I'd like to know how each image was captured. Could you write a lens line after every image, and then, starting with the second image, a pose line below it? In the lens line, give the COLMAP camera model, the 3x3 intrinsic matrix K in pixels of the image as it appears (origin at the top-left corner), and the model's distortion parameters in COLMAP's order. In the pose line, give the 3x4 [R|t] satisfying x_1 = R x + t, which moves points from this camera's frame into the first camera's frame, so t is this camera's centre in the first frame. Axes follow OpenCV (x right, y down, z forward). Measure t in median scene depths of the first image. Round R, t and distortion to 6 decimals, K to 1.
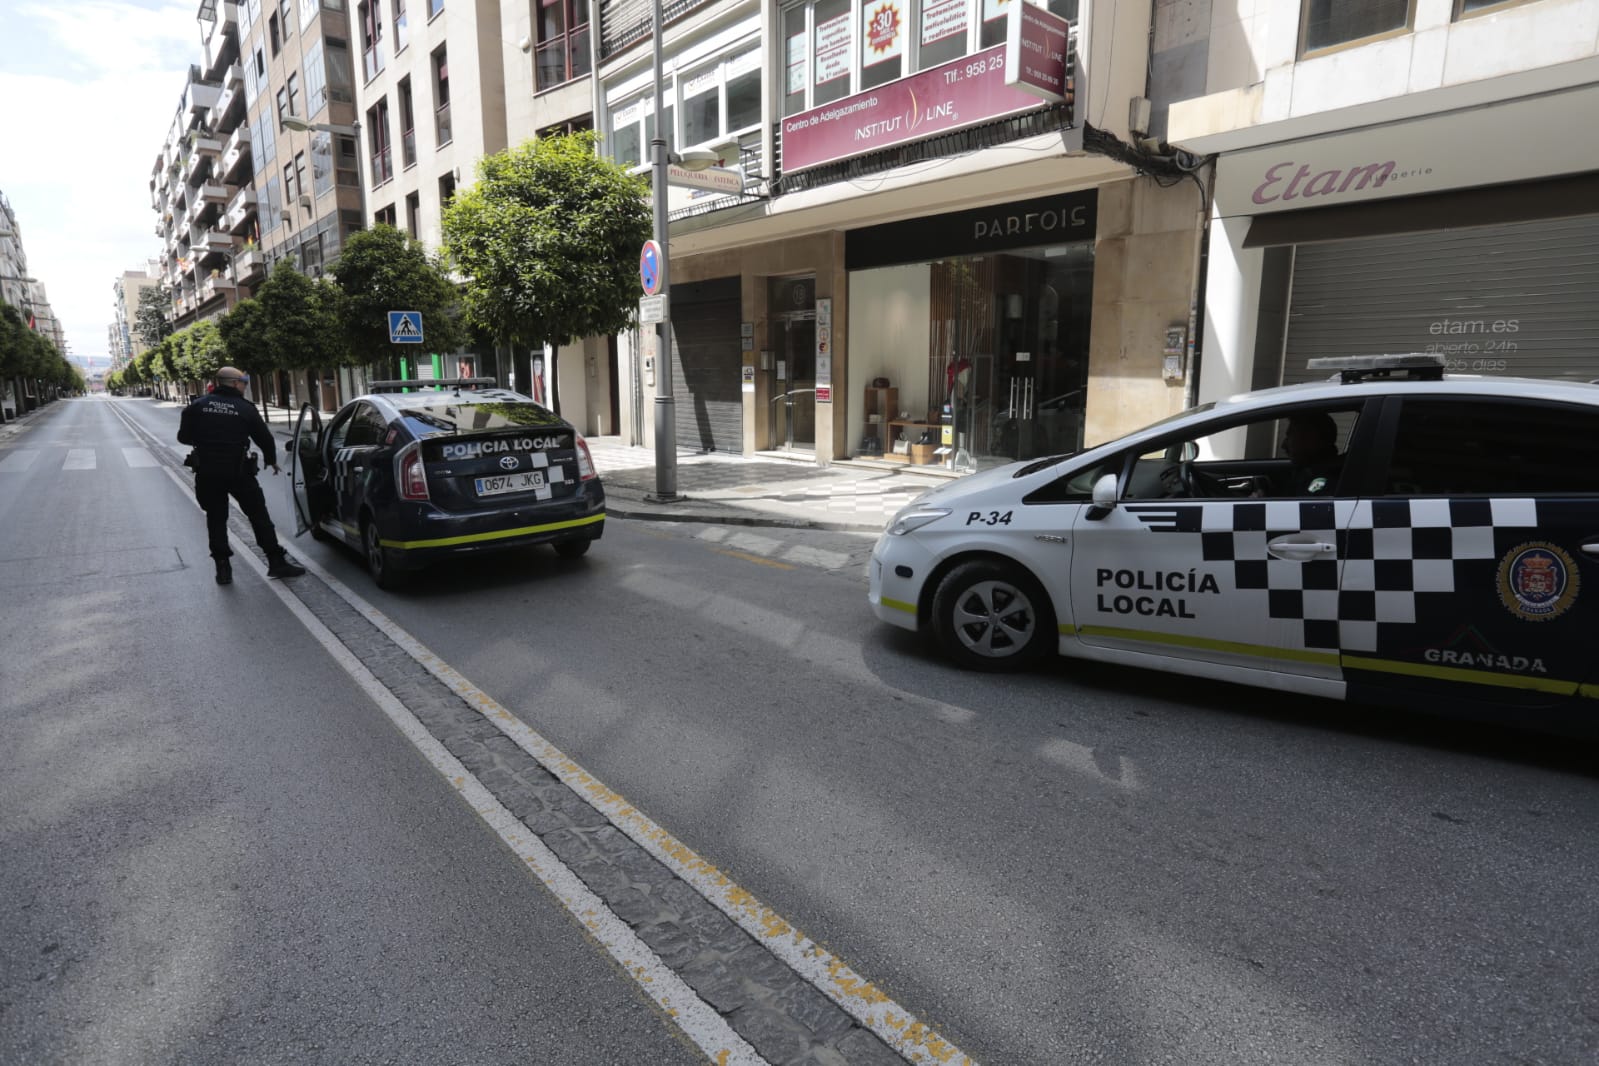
lens RADIAL K [[792.5, 0, 795.0], [0, 792.5, 512.3], [0, 0, 1]] dist [-0.059573, 0.035044]
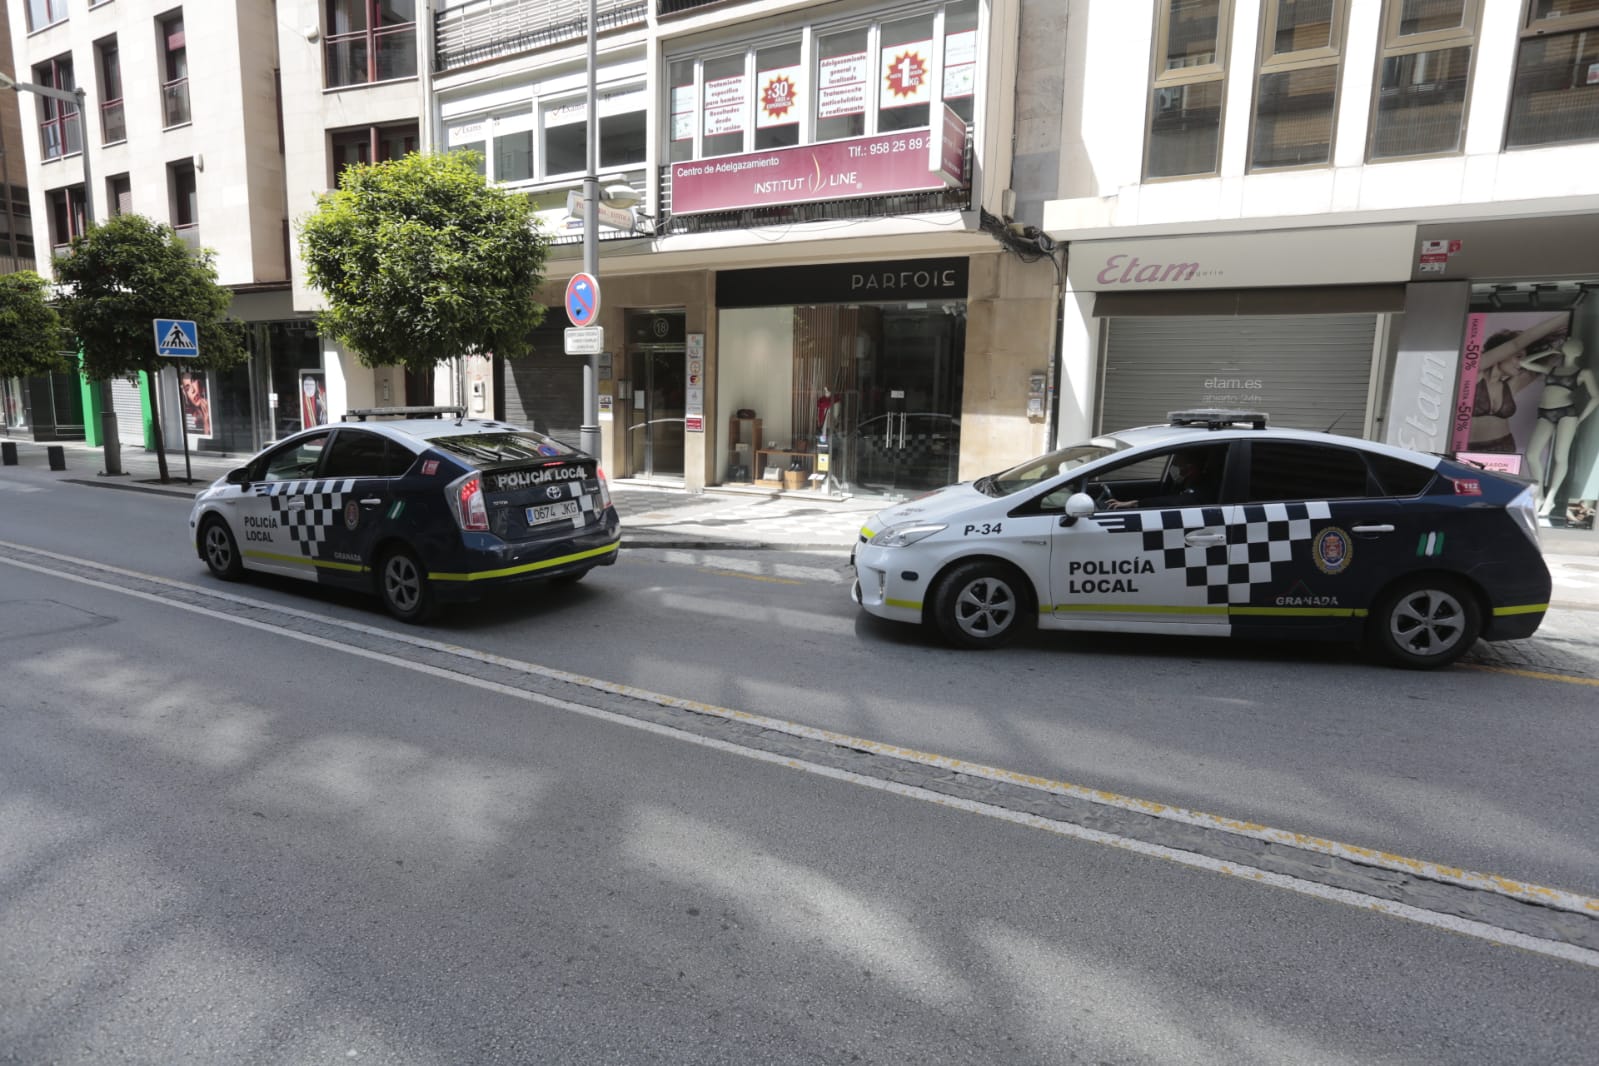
lens RADIAL K [[797.5, 0, 786.3], [0, 797.5, 508.9], [0, 0, 1]] dist [-0.055028, 0.028926]
pose [[0.944858, -0.020439, 0.326843, -0.237404], [0.032664, 0.998955, -0.031957, 0.000789], [-0.325848, 0.040871, 0.944538, -0.035973]]
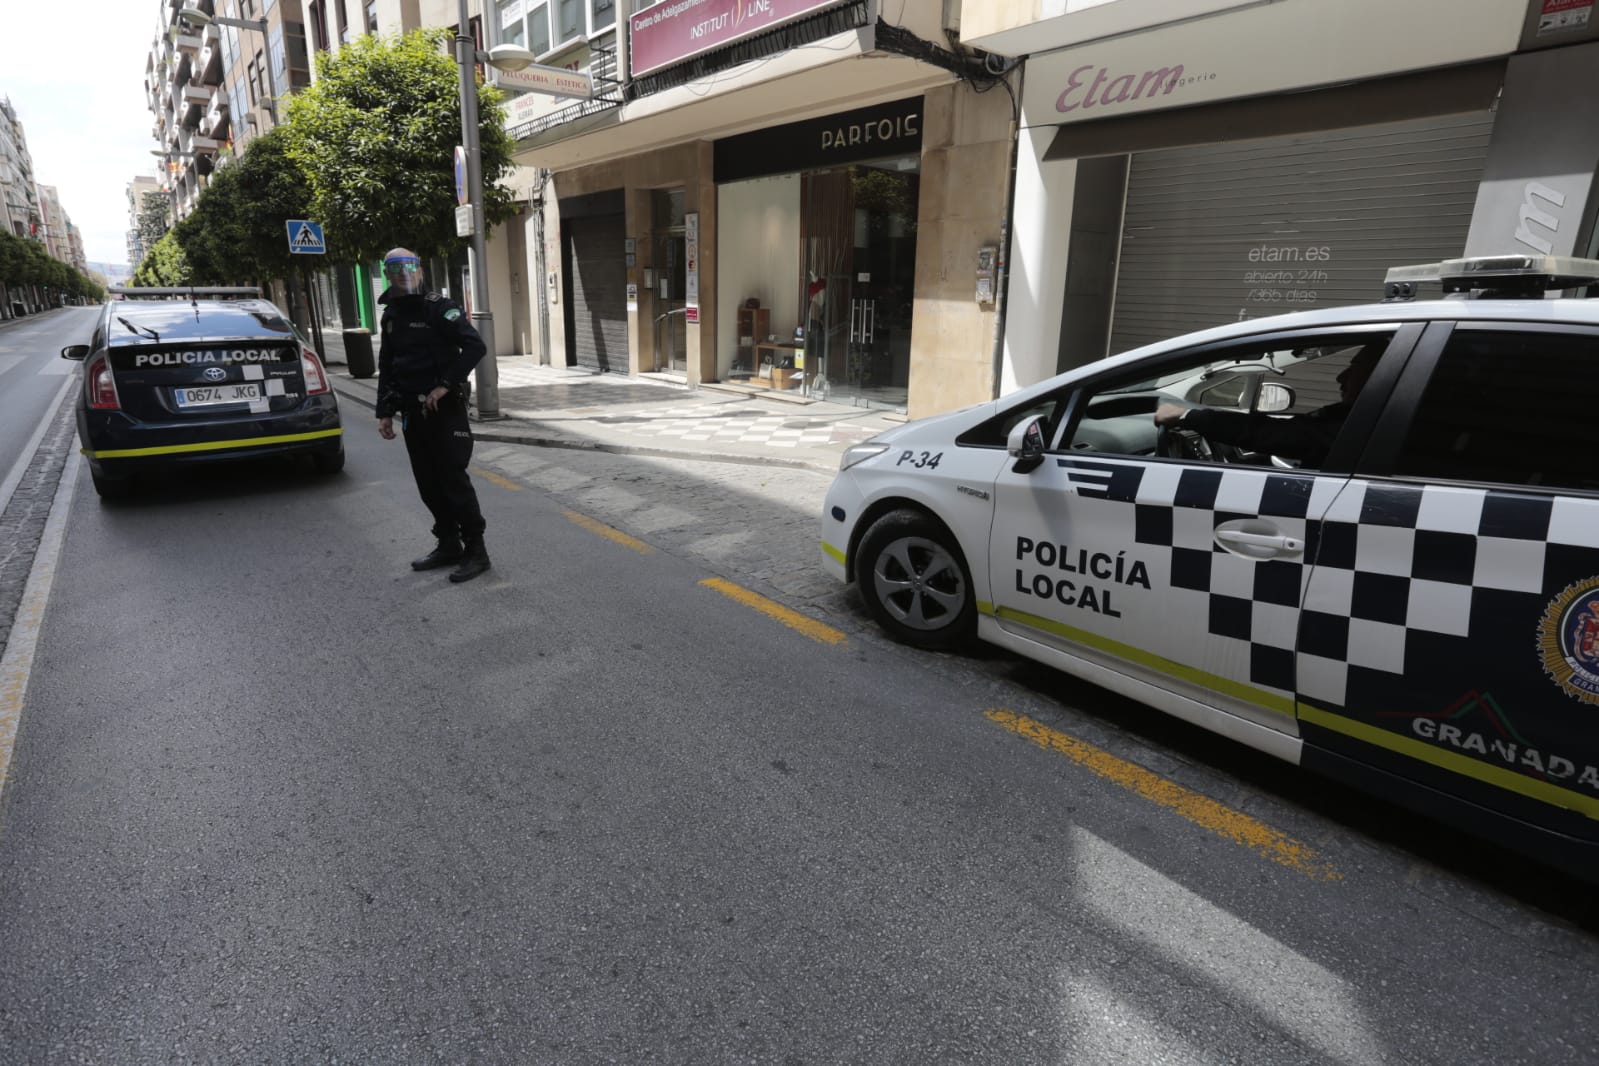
lens RADIAL K [[797.5, 0, 786.3], [0, 797.5, 508.9], [0, 0, 1]] dist [-0.055028, 0.028926]
pose [[0.999308, 0.029904, -0.022132, 0.217207], [-0.027866, 0.995794, 0.087279, -0.000016], [0.024649, -0.086602, 0.995938, 0.016366]]
